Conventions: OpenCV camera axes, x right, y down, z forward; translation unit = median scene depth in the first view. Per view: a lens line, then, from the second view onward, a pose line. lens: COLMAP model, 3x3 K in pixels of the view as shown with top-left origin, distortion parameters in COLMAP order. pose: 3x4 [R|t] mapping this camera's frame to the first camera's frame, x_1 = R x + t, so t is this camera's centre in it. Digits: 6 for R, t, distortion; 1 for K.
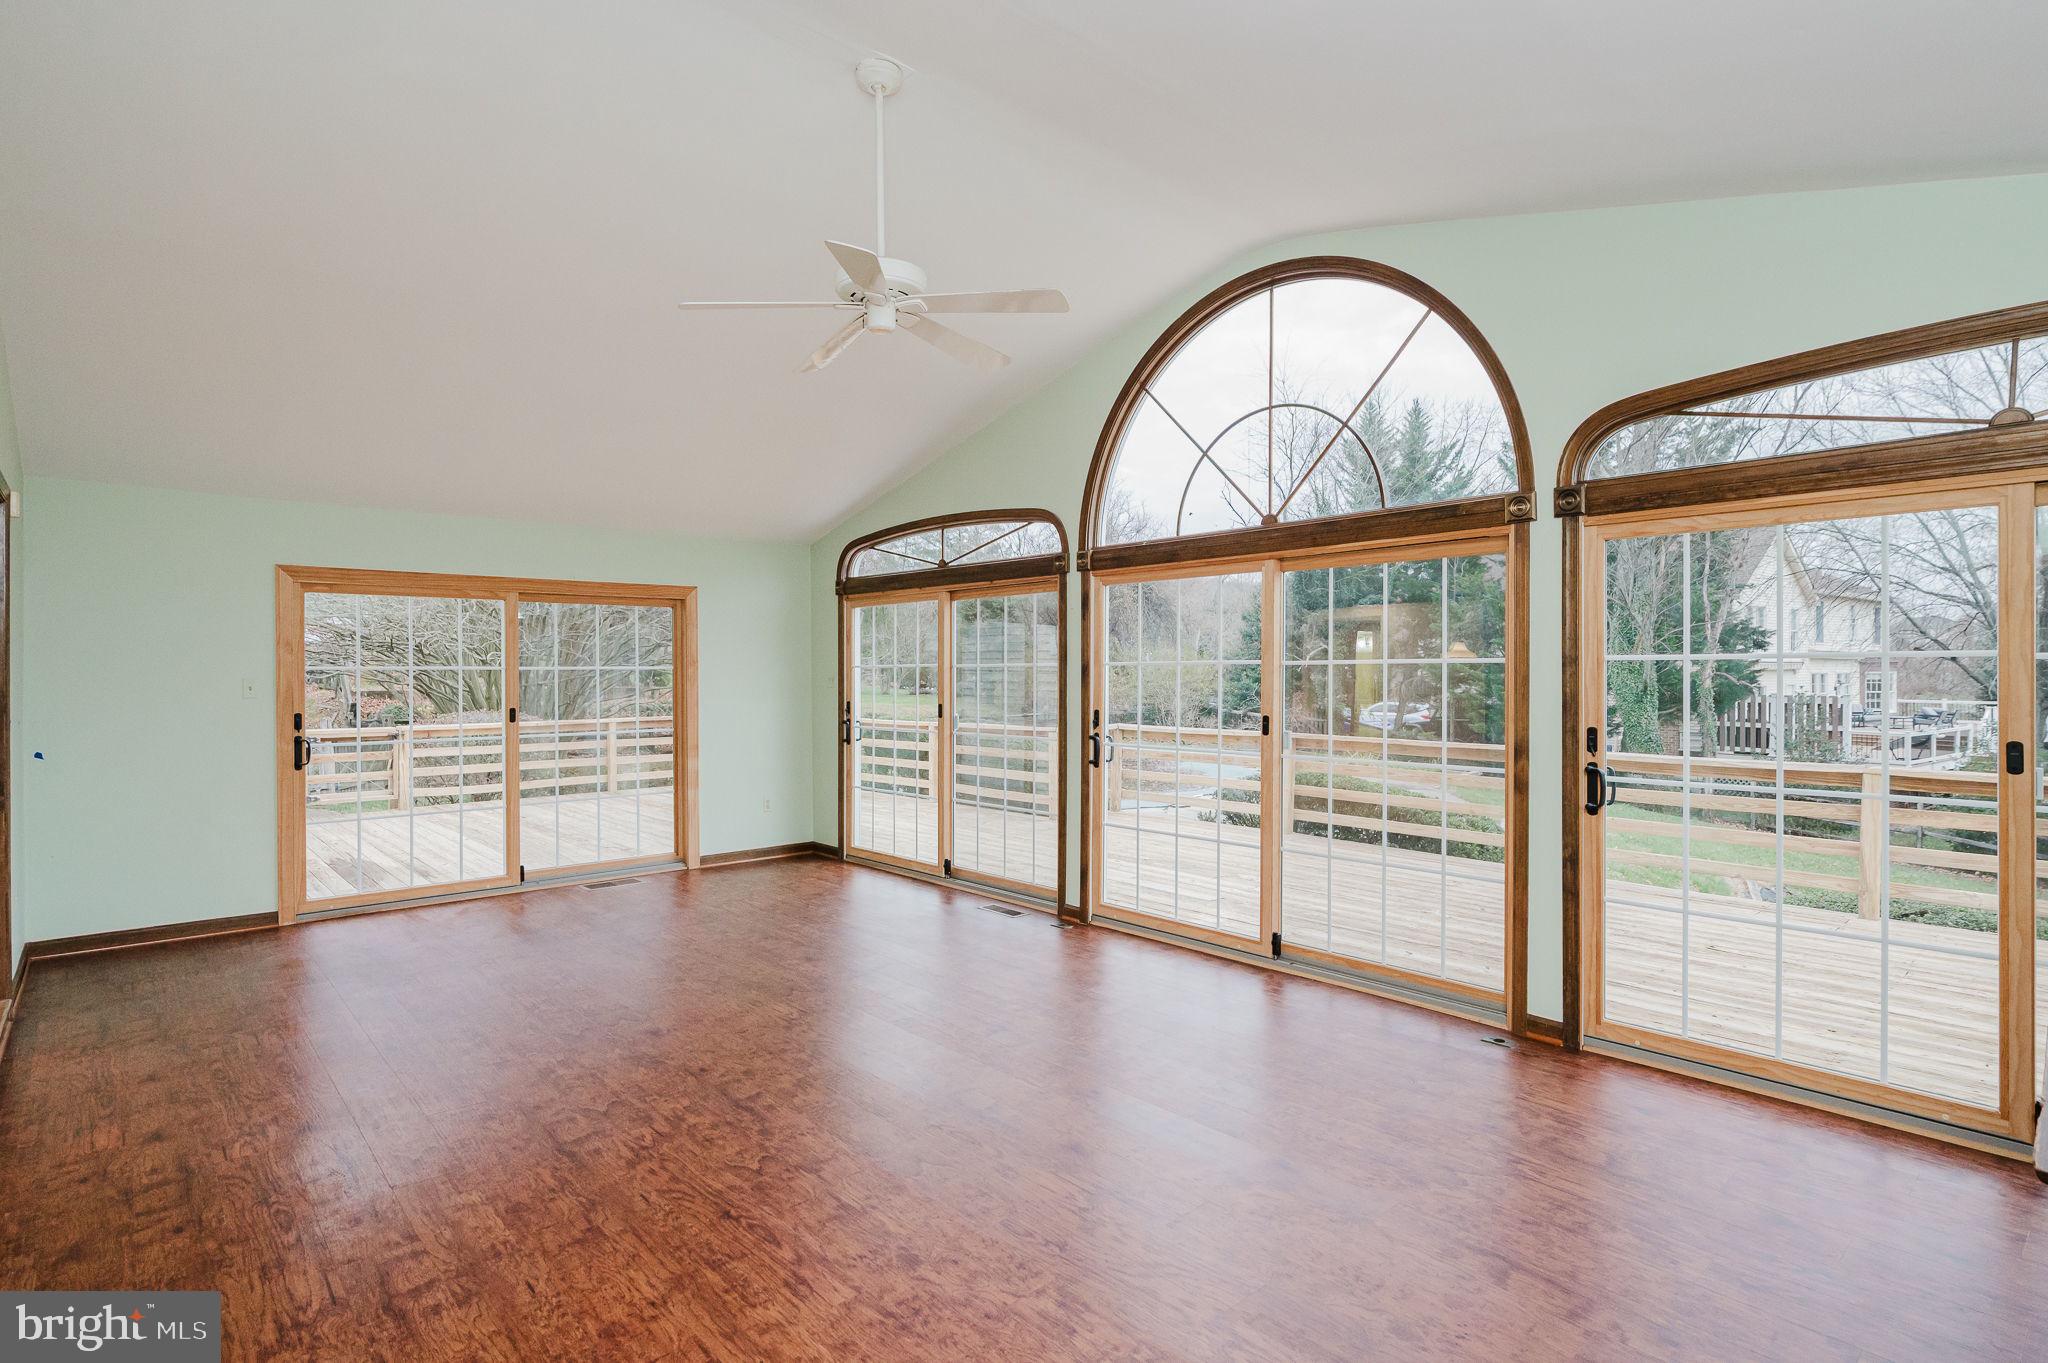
lens RADIAL K [[989.7, 0, 1010.1], [0, 989.7, 680.2], [0, 0, 1]] dist [-0.000168, -0.000616]
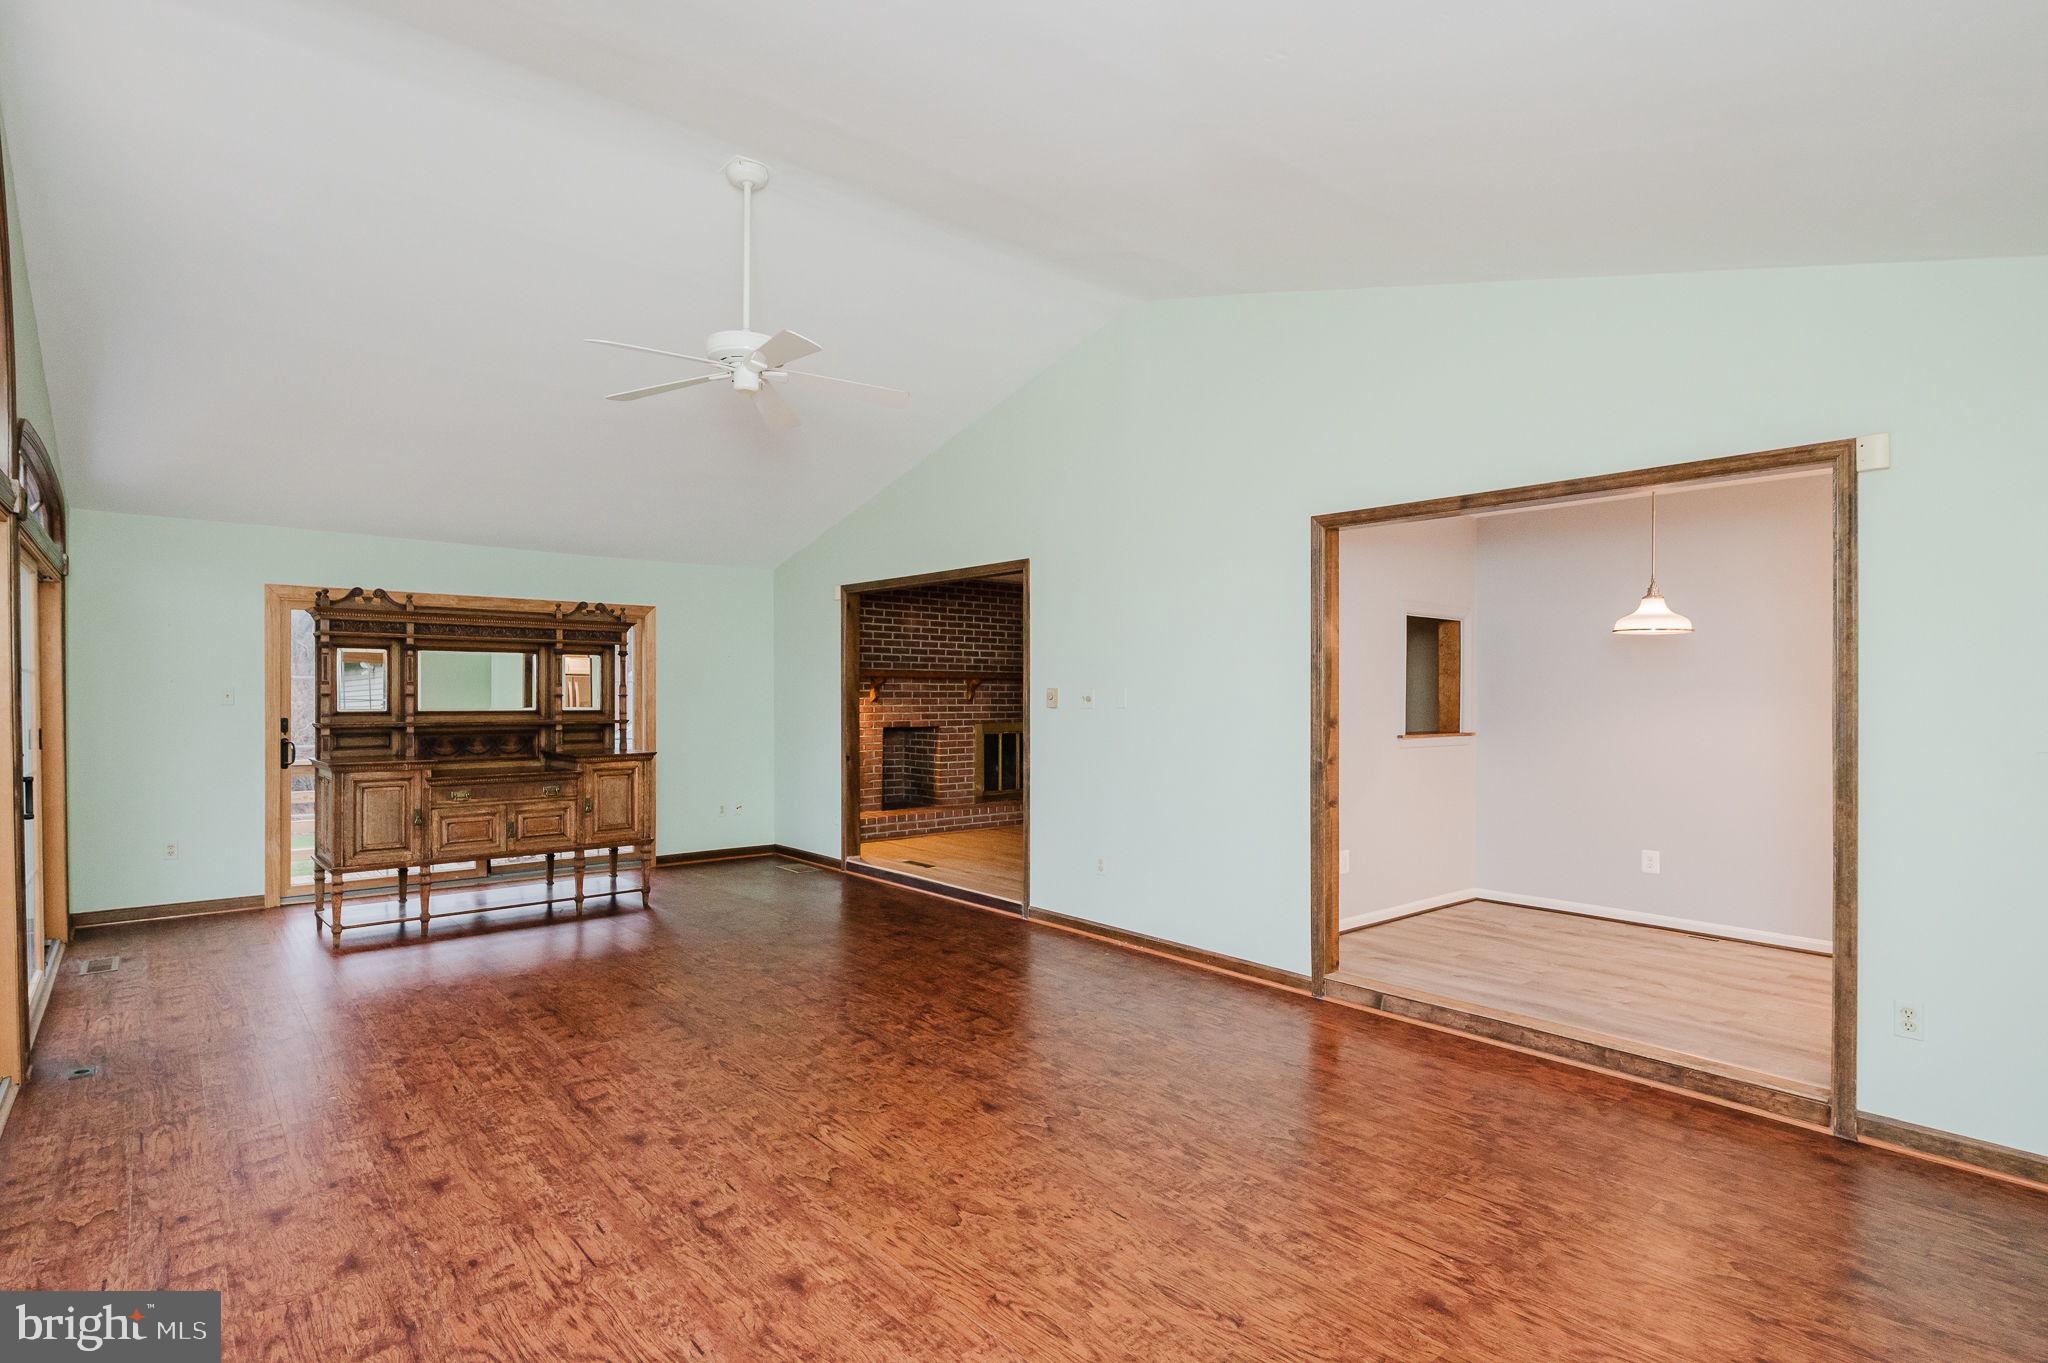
lens RADIAL K [[989.7, 0, 1016.0], [0, 989.7, 690.7], [0, 0, 1]] dist [-0.000168, -0.000616]
pose [[-0.999860, 0.000648, 0.016744, -0.492844], [0.000769, 0.999973, 0.007239, -0.006938], [-0.016739, 0.007251, -0.999834, 2.290939]]
